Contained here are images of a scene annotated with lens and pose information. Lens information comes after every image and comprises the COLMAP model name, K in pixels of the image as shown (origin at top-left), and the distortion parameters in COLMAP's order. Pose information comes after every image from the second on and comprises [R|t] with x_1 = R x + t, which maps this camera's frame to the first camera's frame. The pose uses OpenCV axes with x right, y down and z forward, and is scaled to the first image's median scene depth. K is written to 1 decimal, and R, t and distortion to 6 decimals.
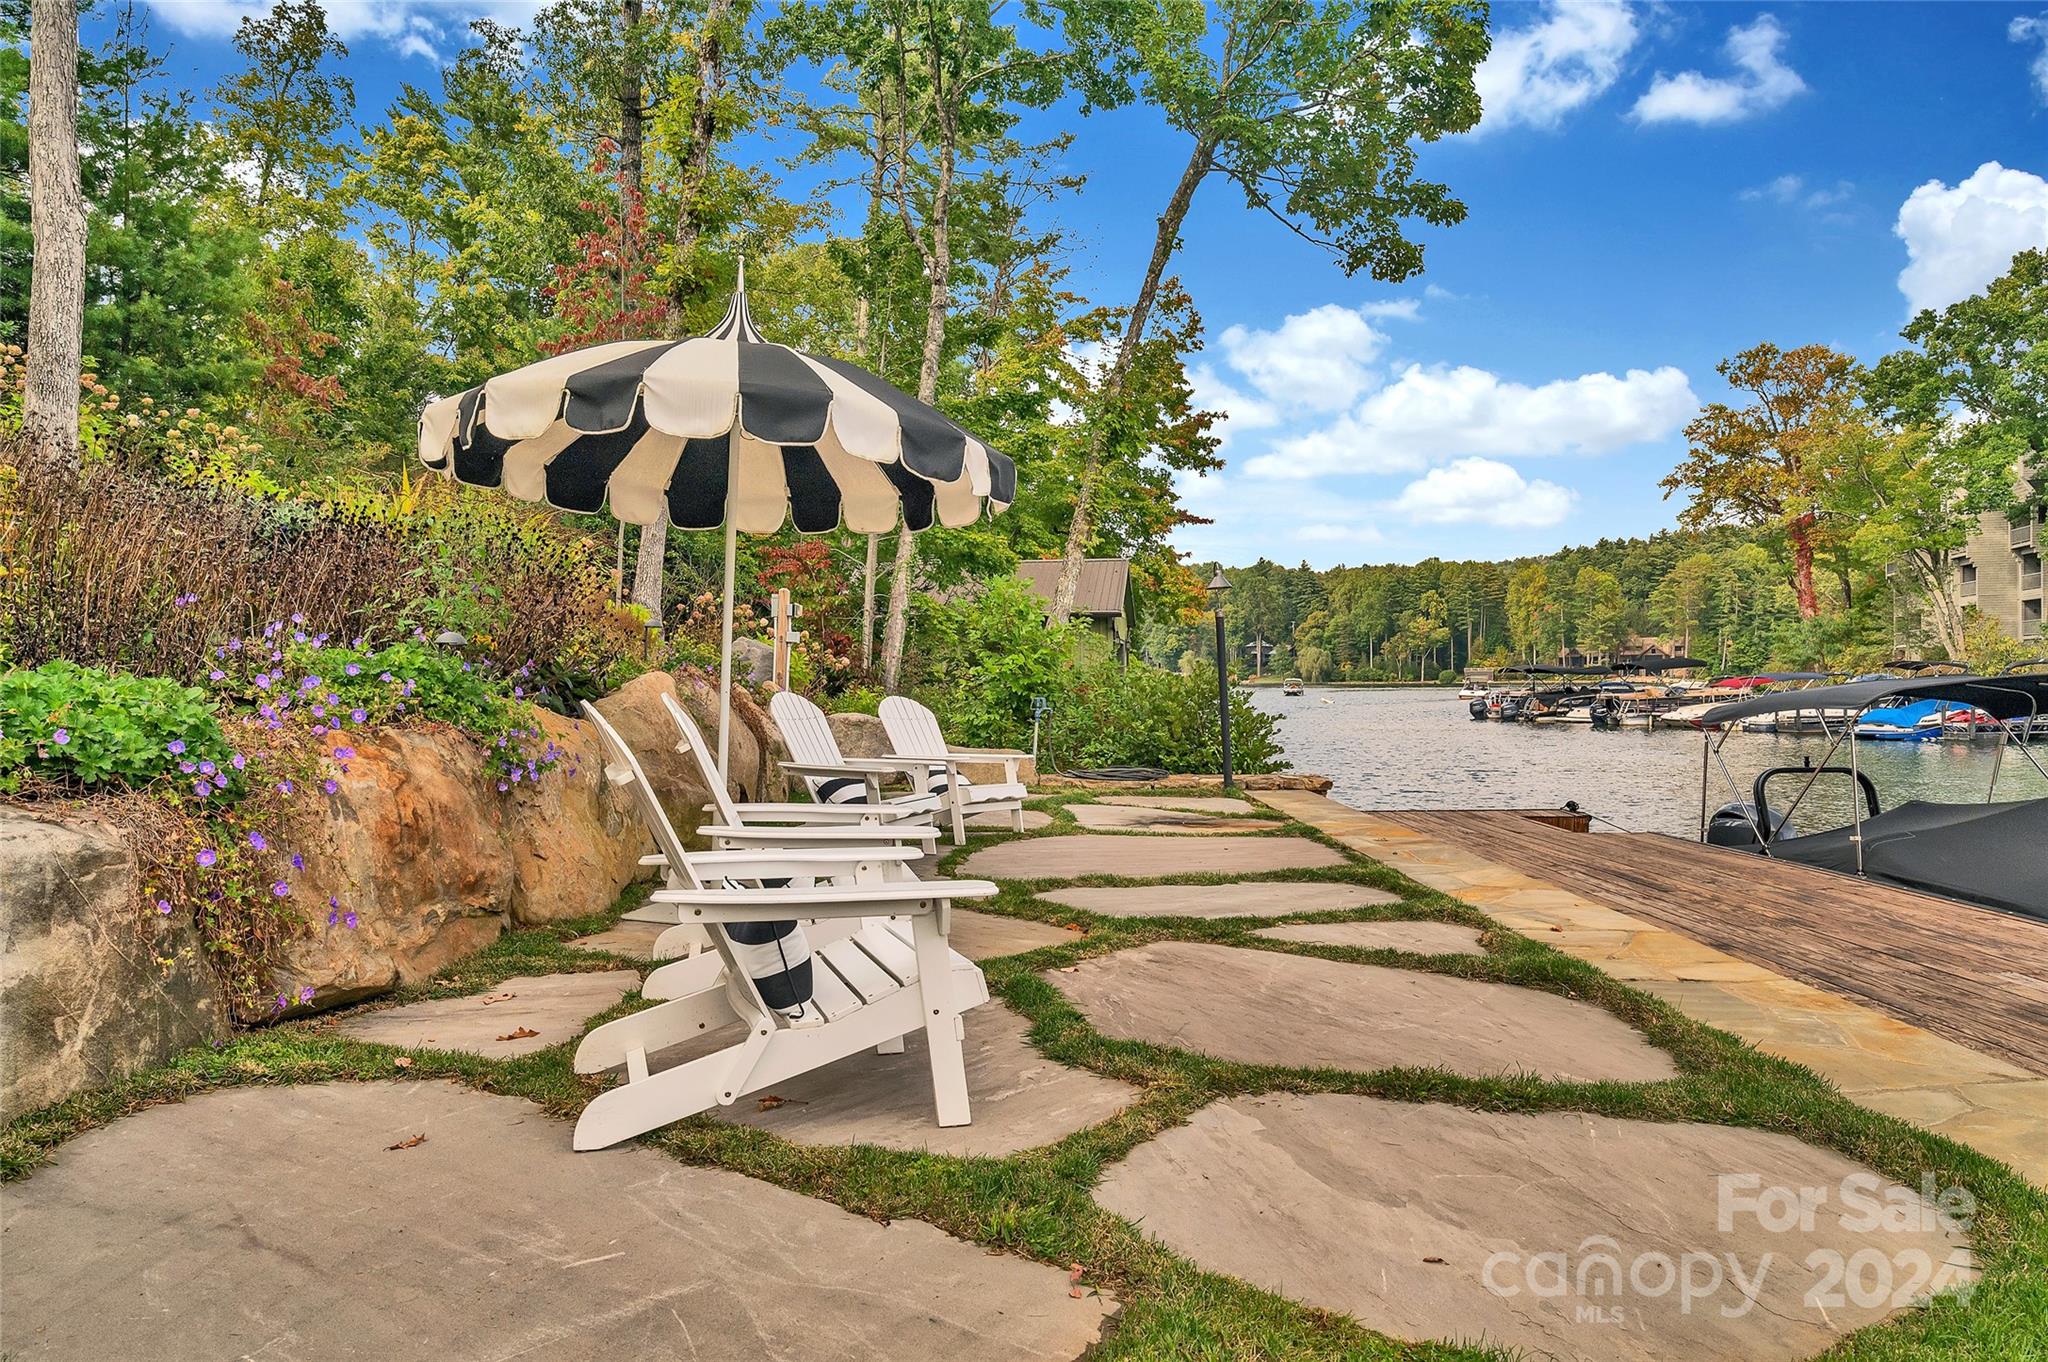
lens RADIAL K [[1254.5, 0, 1026.2], [0, 1254.5, 673.9], [0, 0, 1]] dist [-0.025015, 0.005633]
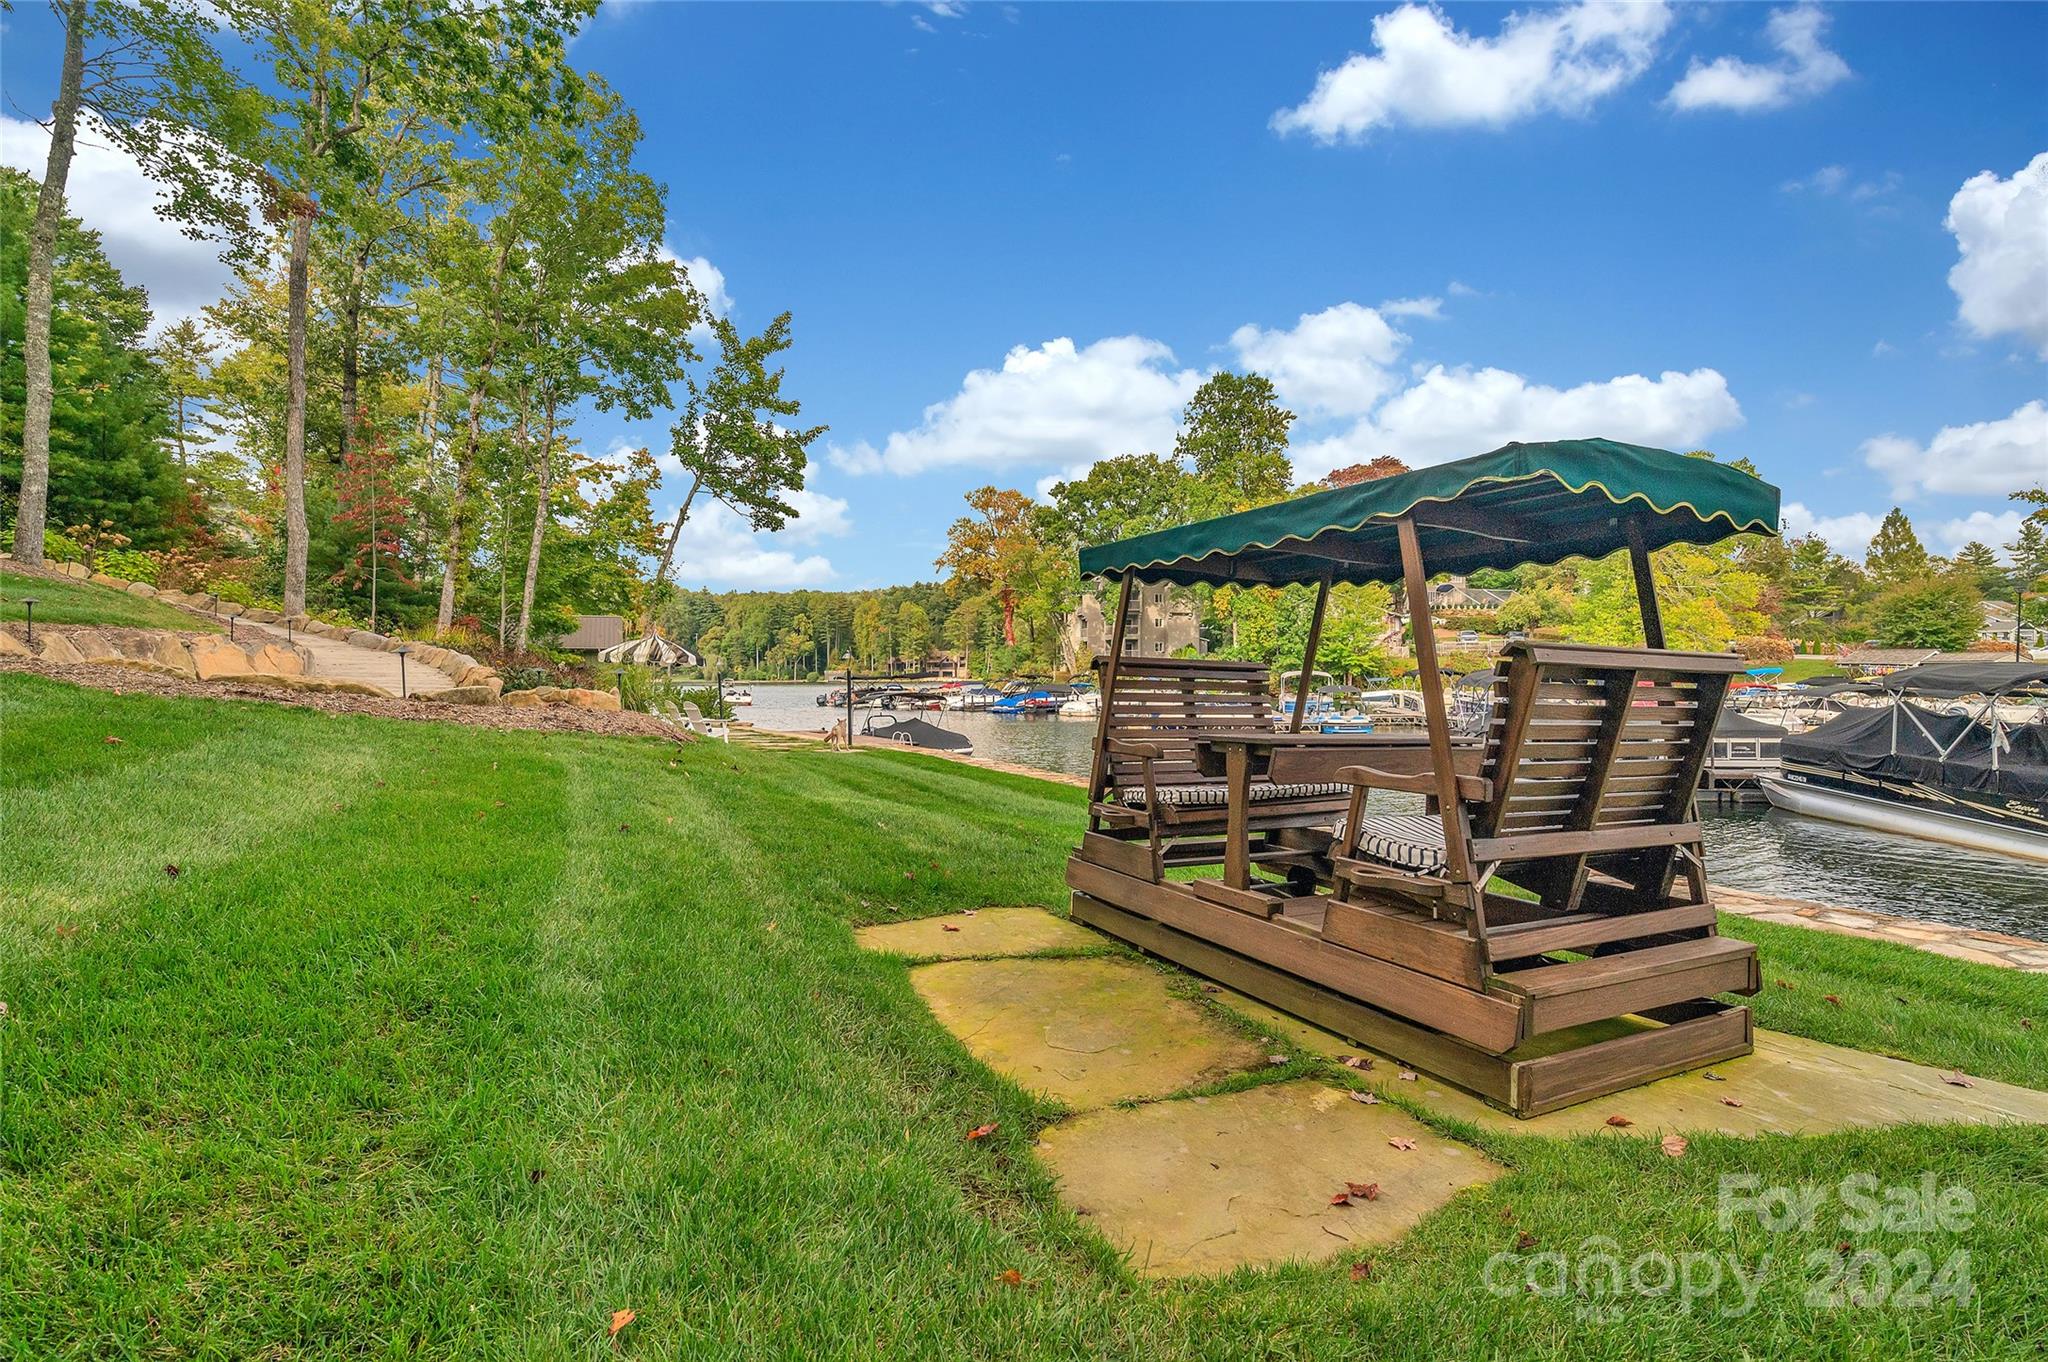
lens RADIAL K [[949.5, 0, 1023.2], [0, 949.5, 686.2], [0, 0, 1]] dist [-0.000181, -0.000029]
pose [[0.856636, -0.002304, 0.515917, -0.057484], [-0.004325, 0.999923, 0.011646, -0.005780], [-0.515904, -0.012208, 0.856560, -0.199302]]
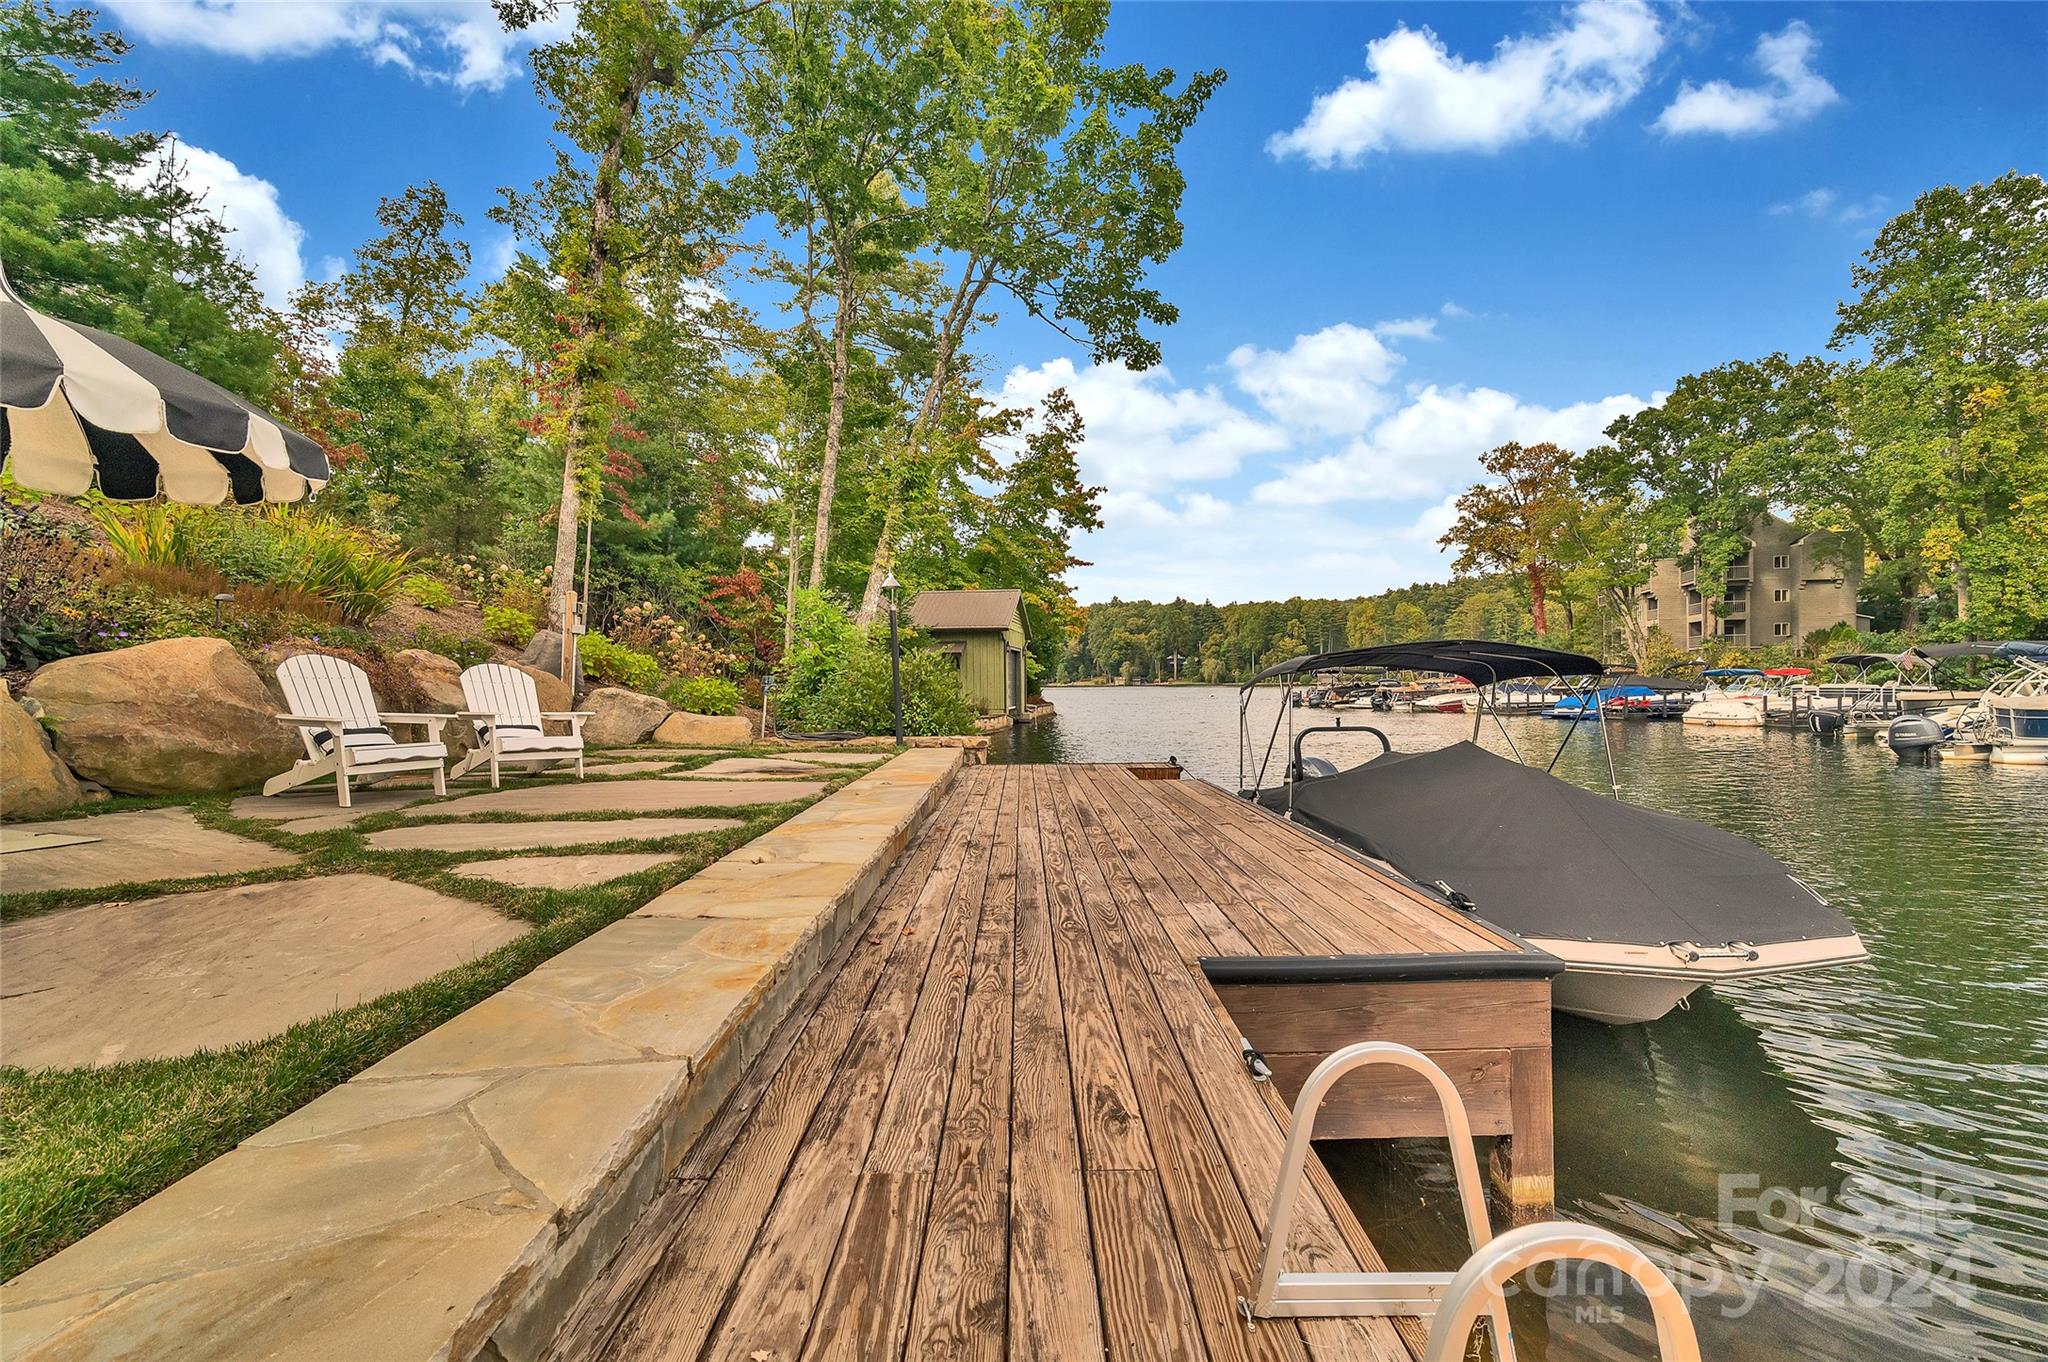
lens RADIAL K [[870.8, 0, 1025.8], [0, 870.8, 688.1], [0, 0, 1]] dist [-0.011188, -0.000640]
pose [[0.999940, -0.002624, 0.010645, 0.036316], [0.002502, 0.999931, 0.011468, 0.002974], [-0.010675, -0.011441, 0.999878, 0.015780]]
